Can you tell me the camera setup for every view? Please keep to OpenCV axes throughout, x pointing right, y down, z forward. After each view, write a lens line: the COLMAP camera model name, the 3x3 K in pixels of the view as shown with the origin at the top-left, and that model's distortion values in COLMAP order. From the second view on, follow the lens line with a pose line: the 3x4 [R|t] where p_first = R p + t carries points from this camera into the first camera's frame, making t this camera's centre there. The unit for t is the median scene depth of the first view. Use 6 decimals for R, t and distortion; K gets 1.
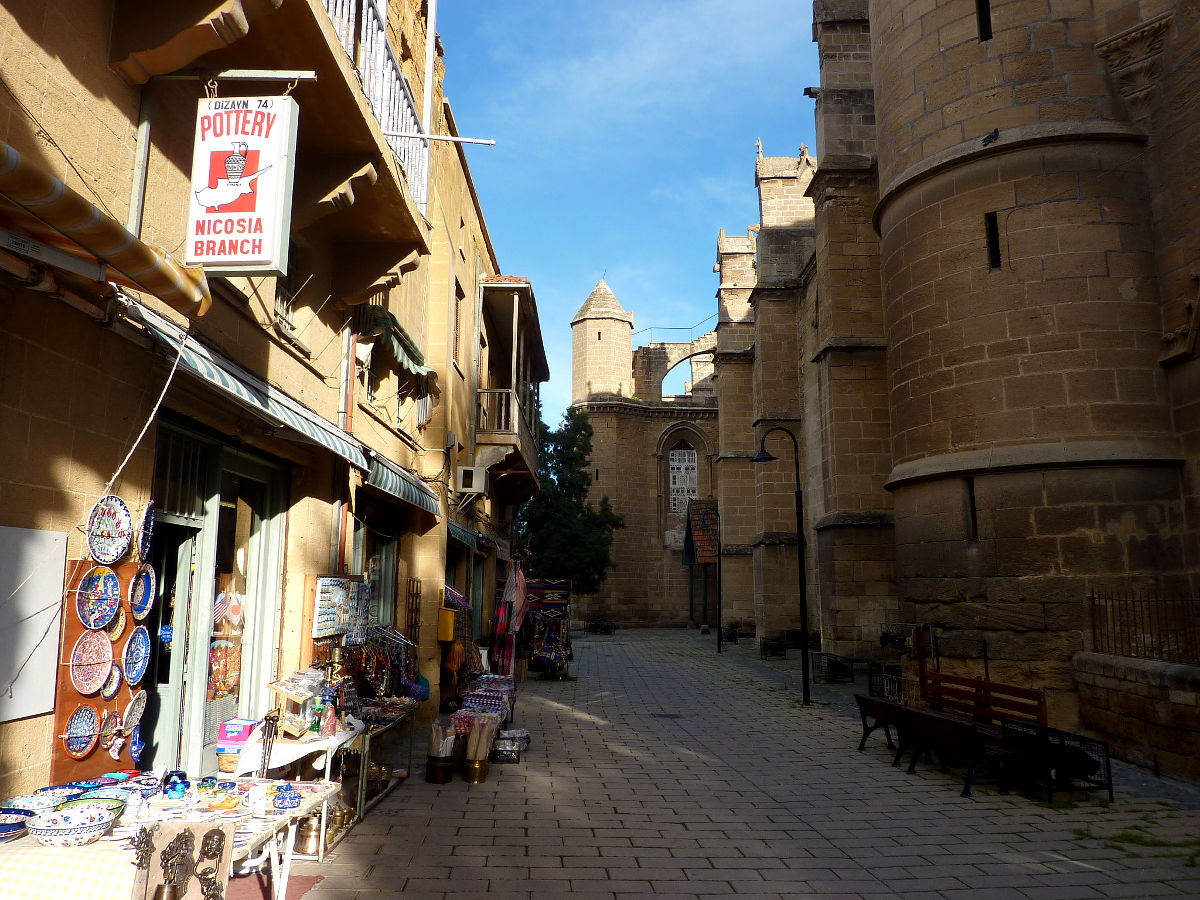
lens RADIAL K [[890.5, 0, 595.5], [0, 890.5, 447.1], [0, 0, 1]] dist [-0.023286, -0.004693]
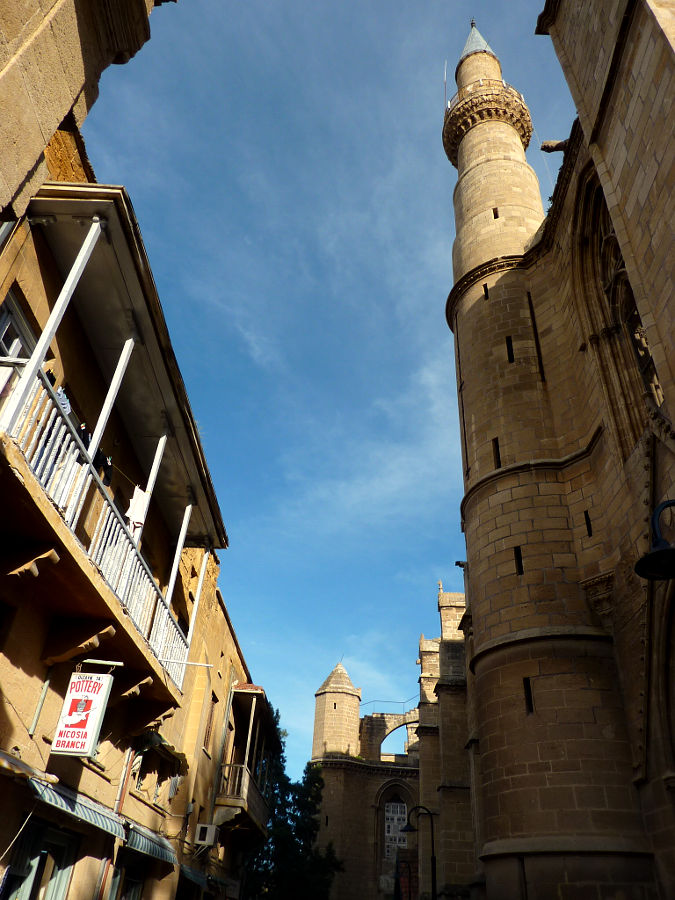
lens RADIAL K [[667.9, 0, 340.6], [0, 667.9, 451.9], [0, 0, 1]] dist [-0.023286, -0.004693]
pose [[0.998570, 0.042896, -0.031918, 0.118287], [-0.052668, 0.892025, -0.448908, -0.062814], [0.009215, 0.449947, 0.893008, -0.334193]]
